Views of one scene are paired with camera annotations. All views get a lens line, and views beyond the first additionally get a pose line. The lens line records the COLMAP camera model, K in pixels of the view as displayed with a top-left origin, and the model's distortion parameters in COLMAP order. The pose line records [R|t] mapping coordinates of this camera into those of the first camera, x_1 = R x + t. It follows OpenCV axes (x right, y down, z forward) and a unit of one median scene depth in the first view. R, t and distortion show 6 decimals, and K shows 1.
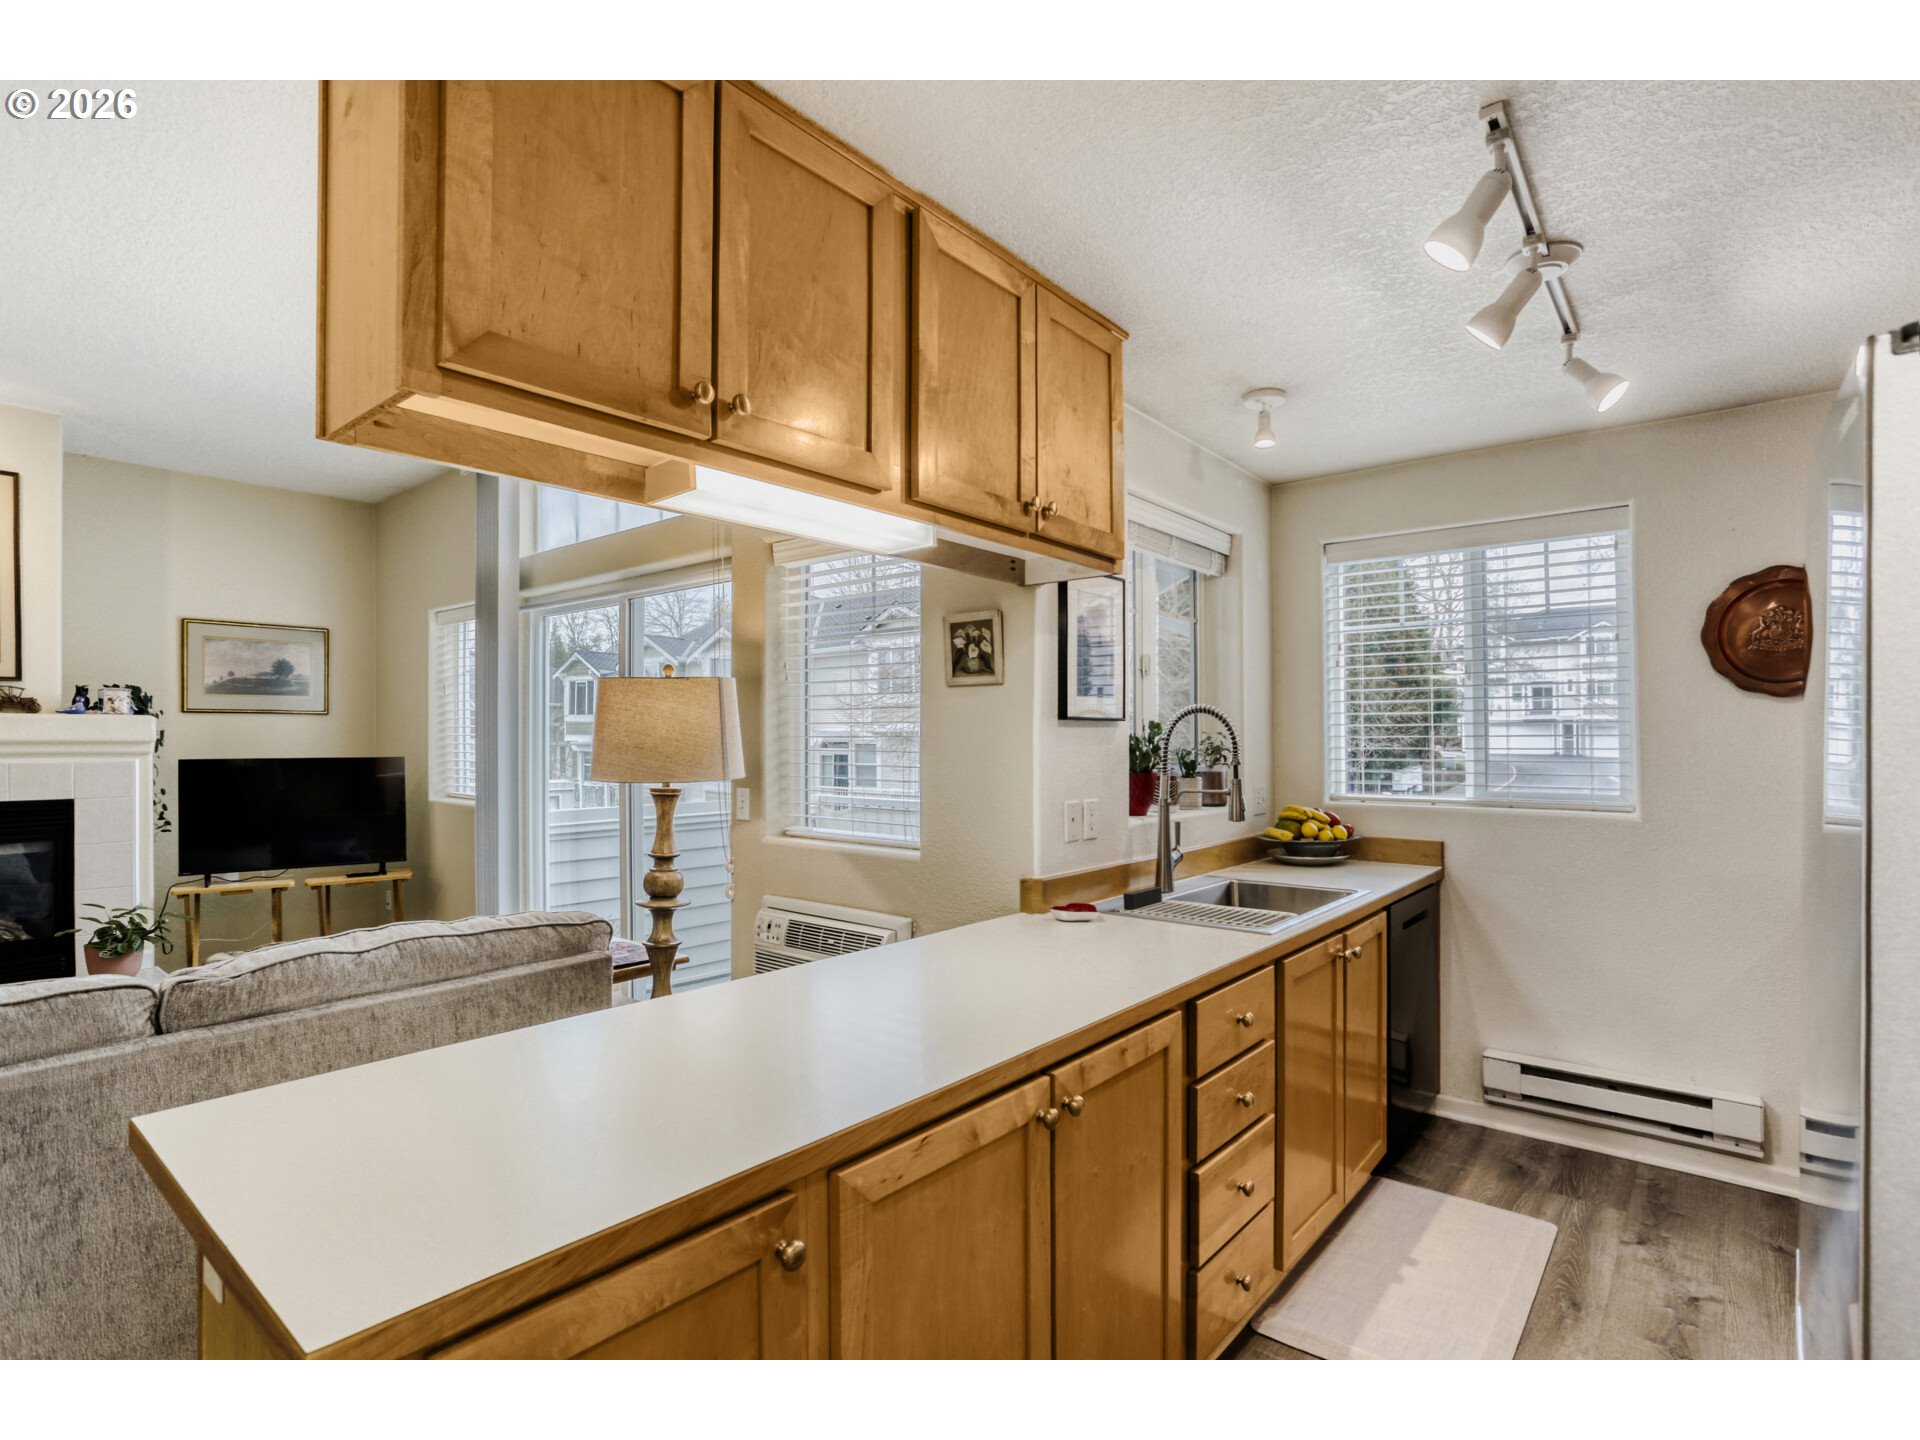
lens RADIAL K [[951.7, 0, 949.6], [0, 951.7, 726.1], [0, 0, 1]] dist [-0.054611, 0.025496]
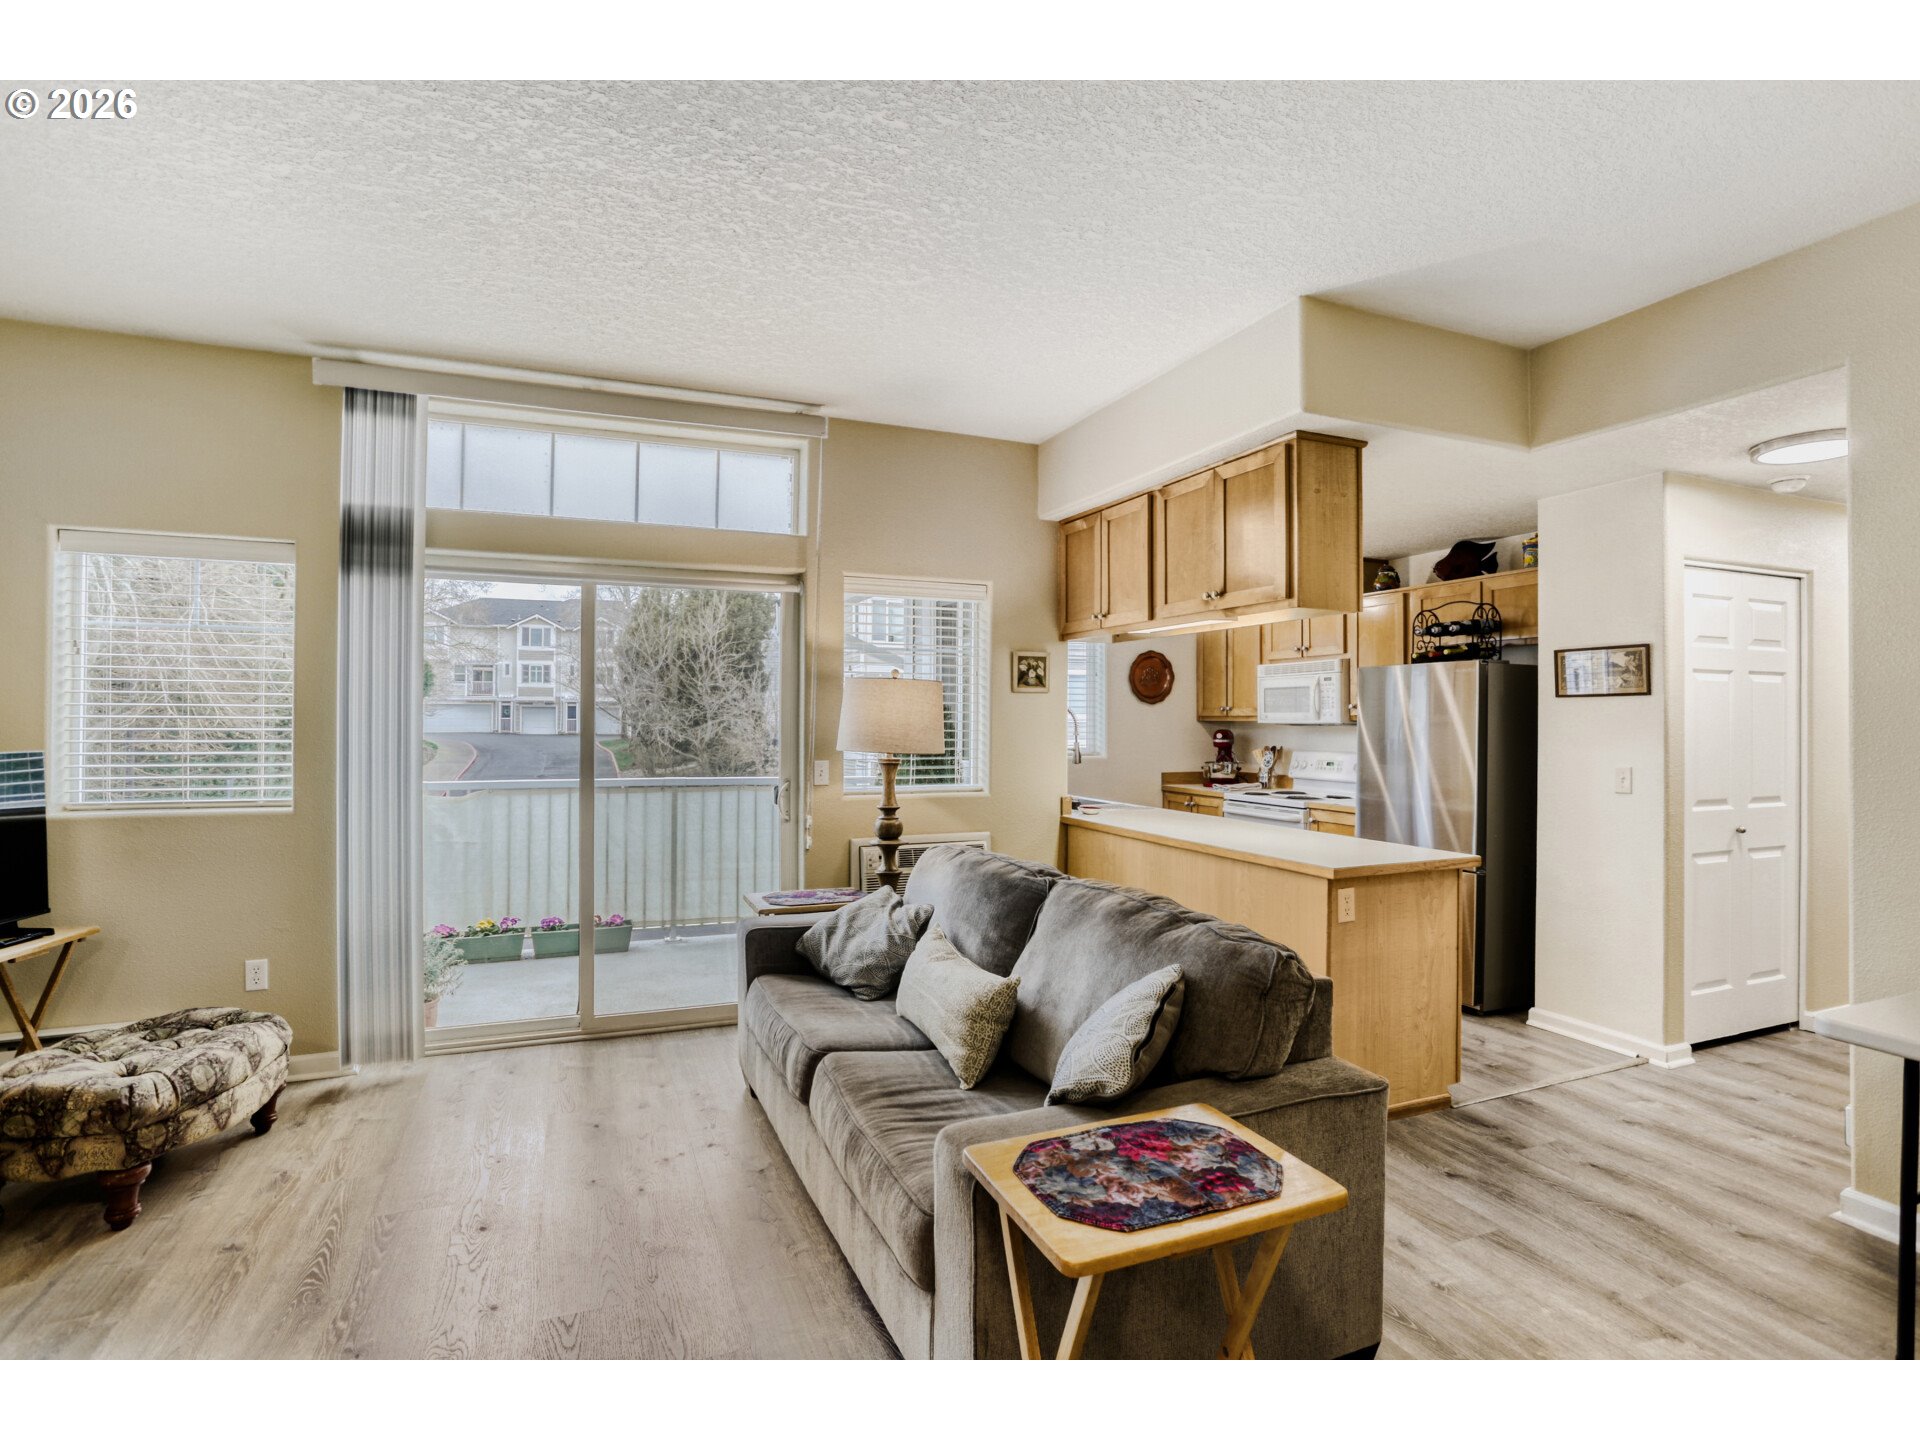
lens RADIAL K [[951.7, 0, 974.1], [0, 951.7, 711.1], [0, 0, 1]] dist [-0.054611, 0.025496]
pose [[0.461886, 0.006712, 0.886914, -1.356569], [-0.012236, 0.999924, -0.001195, -0.003788], [-0.886855, -0.010300, 0.461933, 0.230104]]
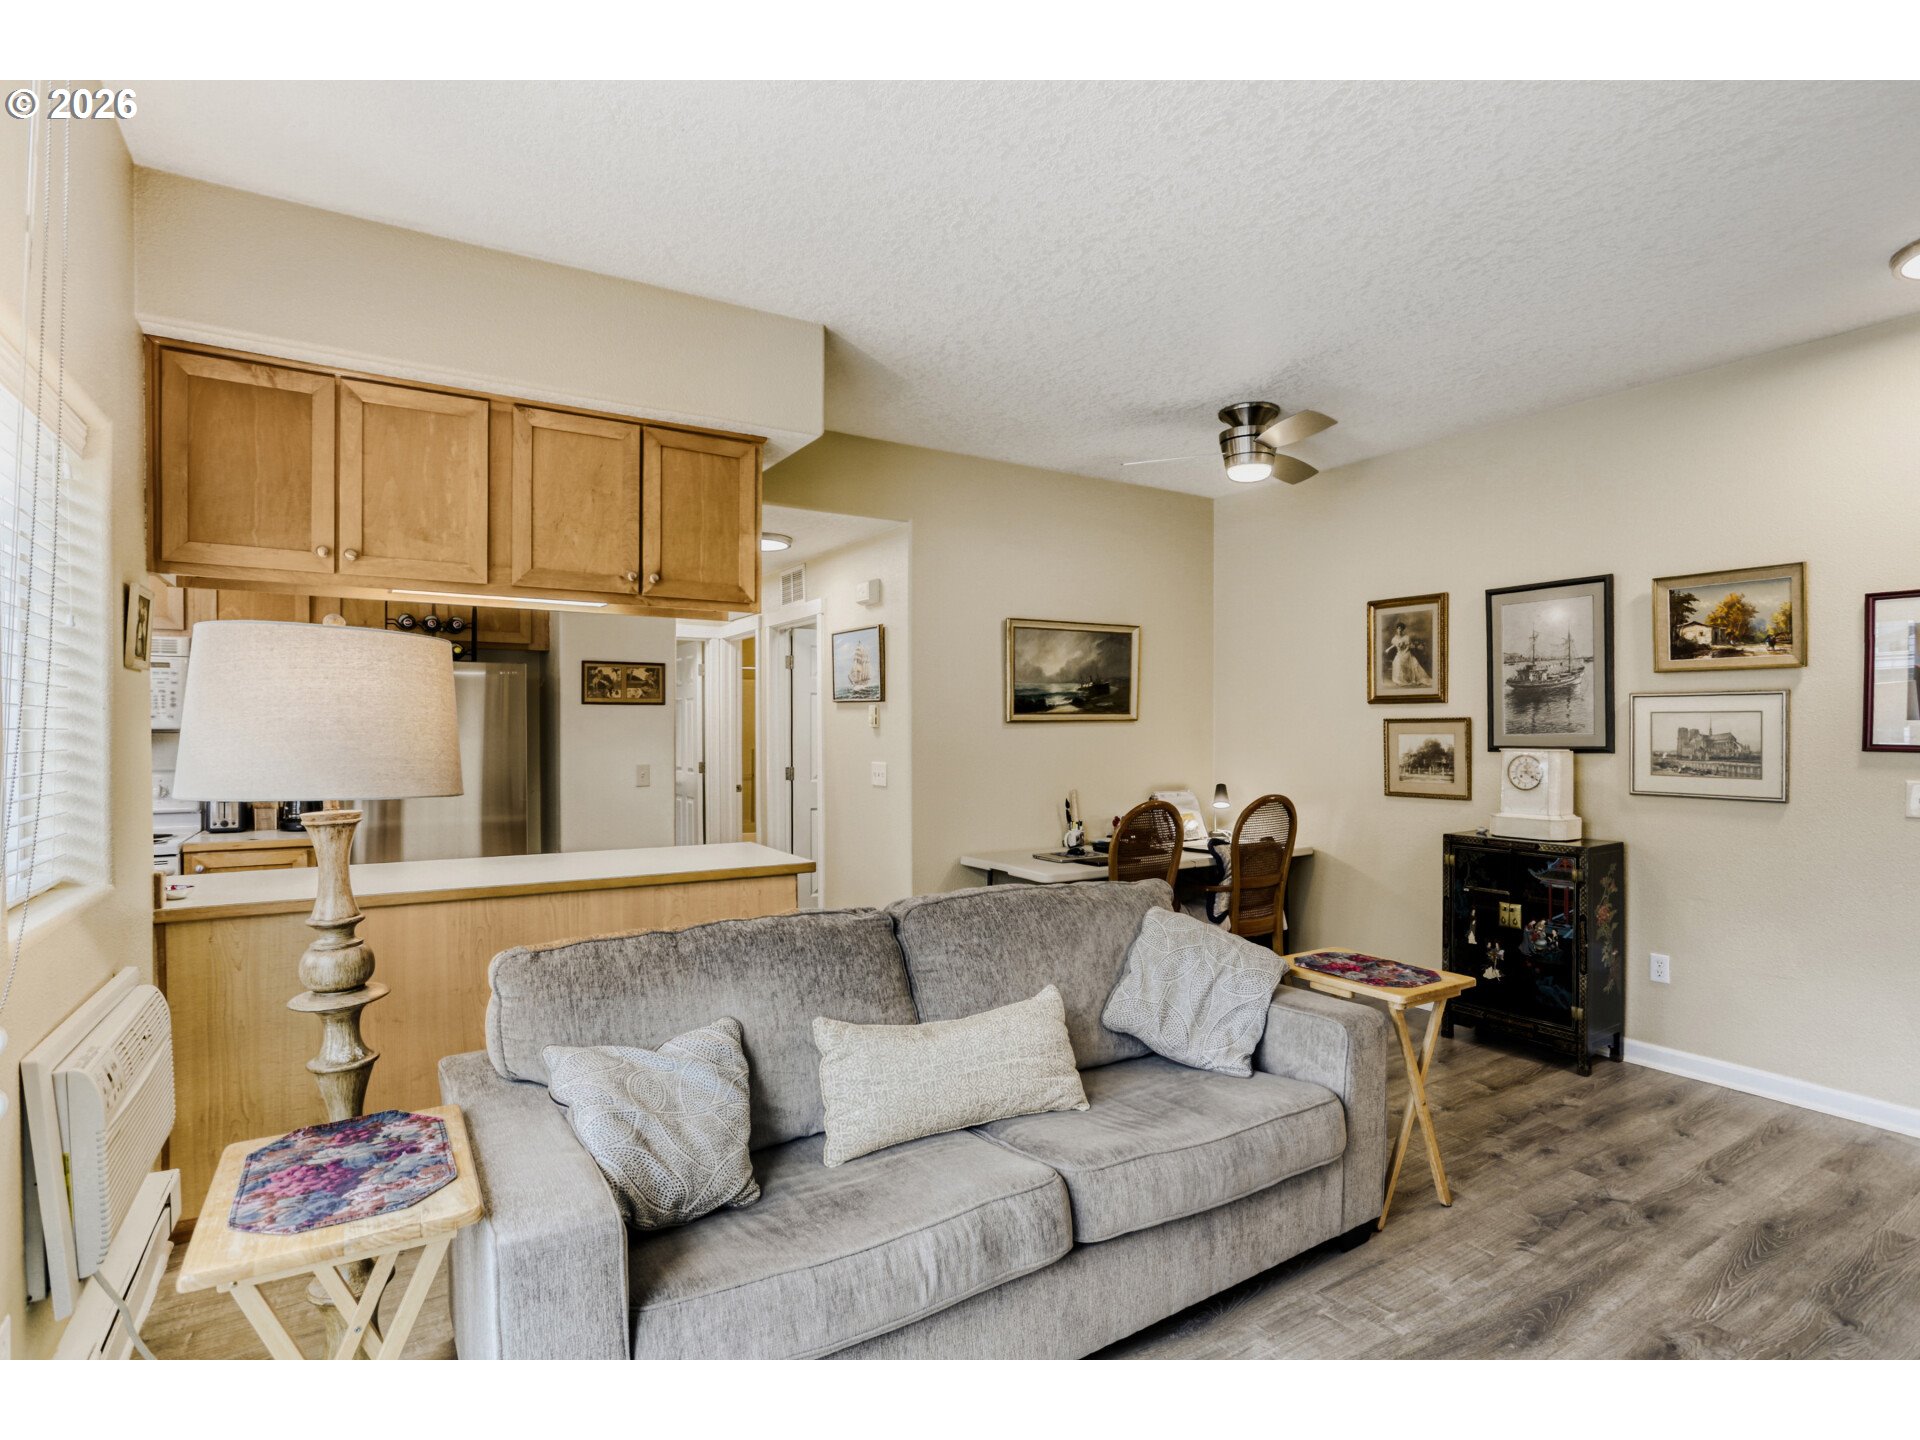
lens RADIAL K [[951.7, 0, 952.1], [0, 951.7, 731.5], [0, 0, 1]] dist [-0.054611, 0.025496]
pose [[-0.946526, -0.006396, 0.322565, -0.807435], [-0.008701, 0.999946, -0.005705, 0.011645], [-0.322511, -0.008207, -0.946530, 1.358348]]
